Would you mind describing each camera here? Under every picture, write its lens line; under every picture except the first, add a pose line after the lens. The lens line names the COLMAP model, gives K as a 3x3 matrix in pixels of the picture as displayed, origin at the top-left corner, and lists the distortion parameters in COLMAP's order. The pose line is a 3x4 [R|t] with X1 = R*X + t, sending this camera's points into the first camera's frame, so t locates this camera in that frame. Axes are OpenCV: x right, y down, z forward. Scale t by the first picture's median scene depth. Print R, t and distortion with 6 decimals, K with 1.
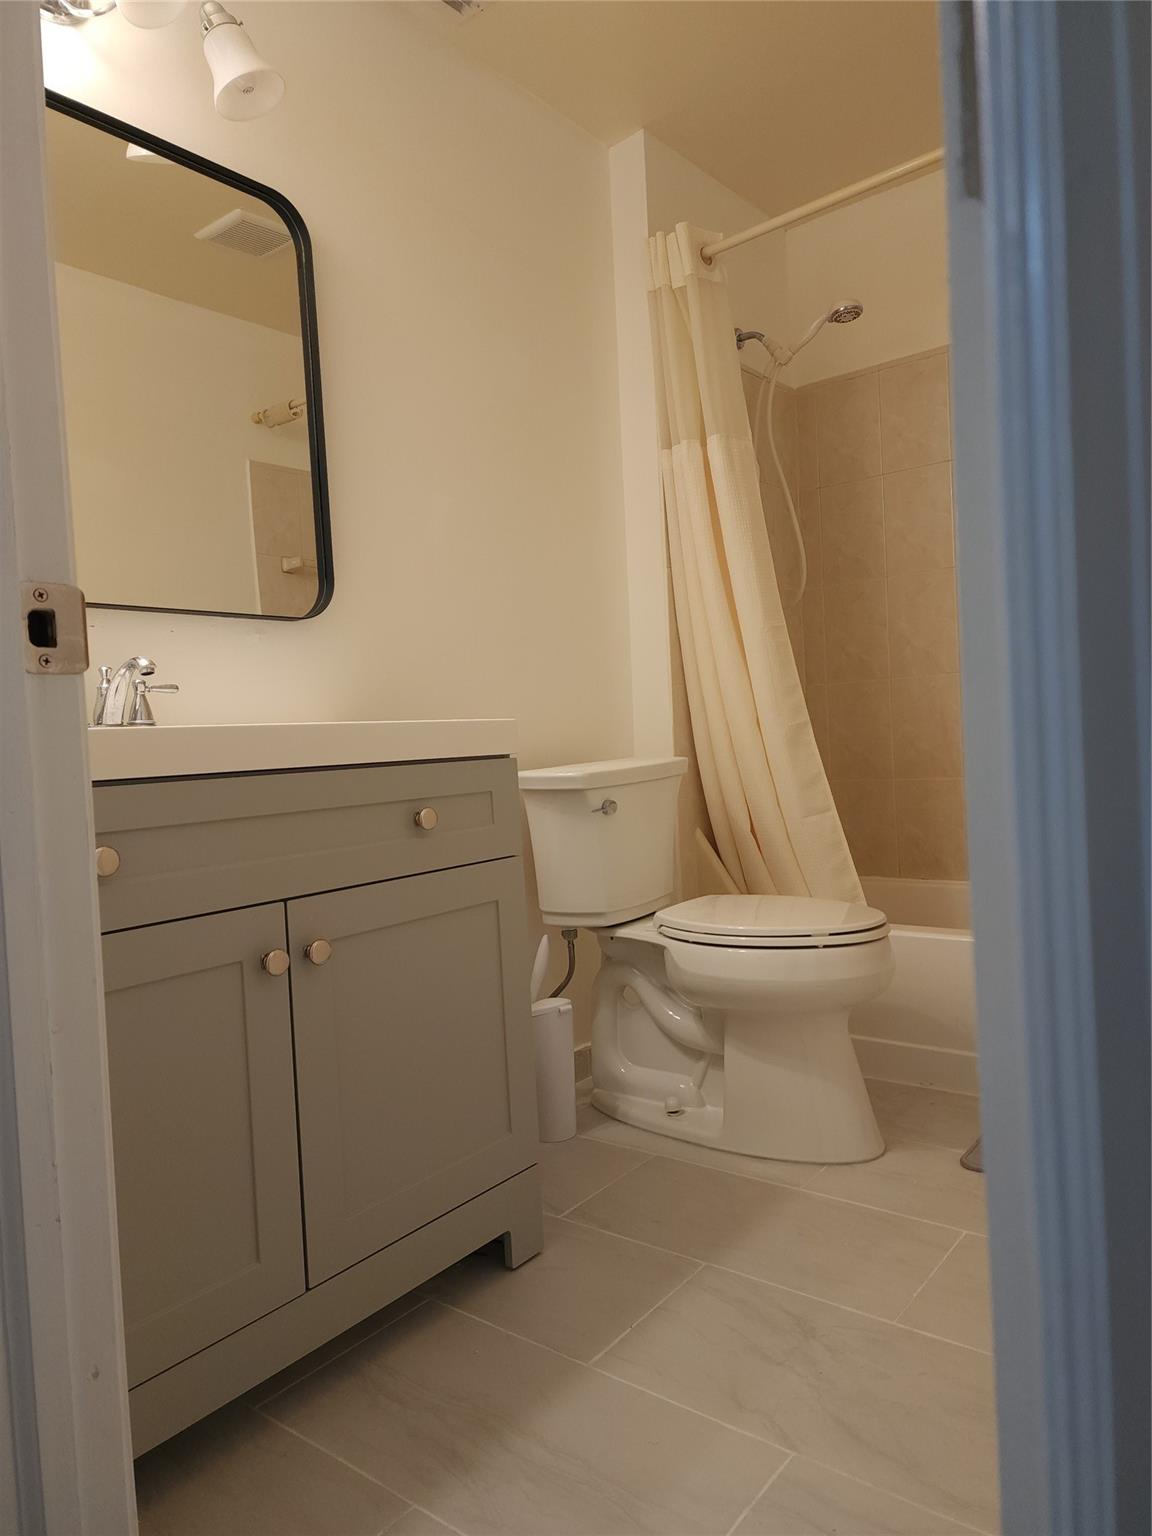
lens RADIAL K [[1015.0, 0, 600.3], [0, 1015.0, 758.1], [0, 0, 1]] dist [0.078266, -0.063632]
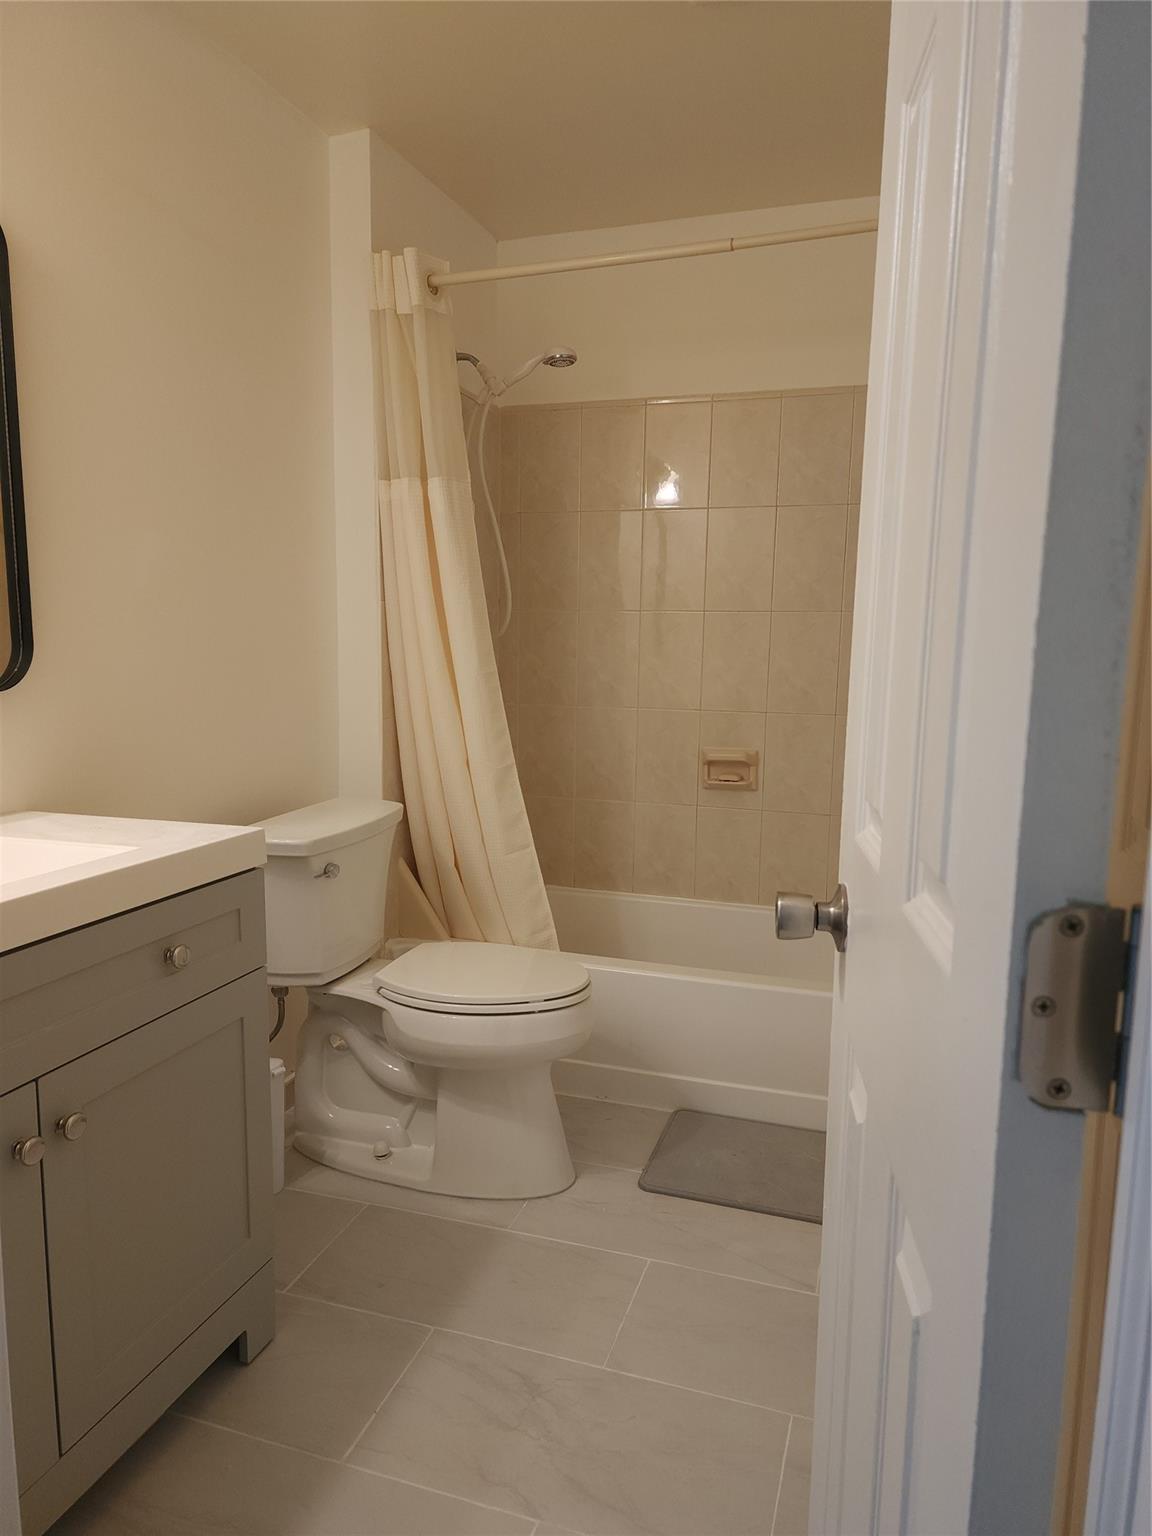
lens RADIAL K [[1013.5, 0, 571.7], [0, 1013.5, 772.1], [0, 0, 1]] dist [0.073506, -0.069808]
pose [[0.943466, 0.021223, 0.330789, -0.095825], [-0.056640, 0.993593, 0.097802, -0.150391], [-0.326594, -0.111009, 0.938623, -0.004099]]
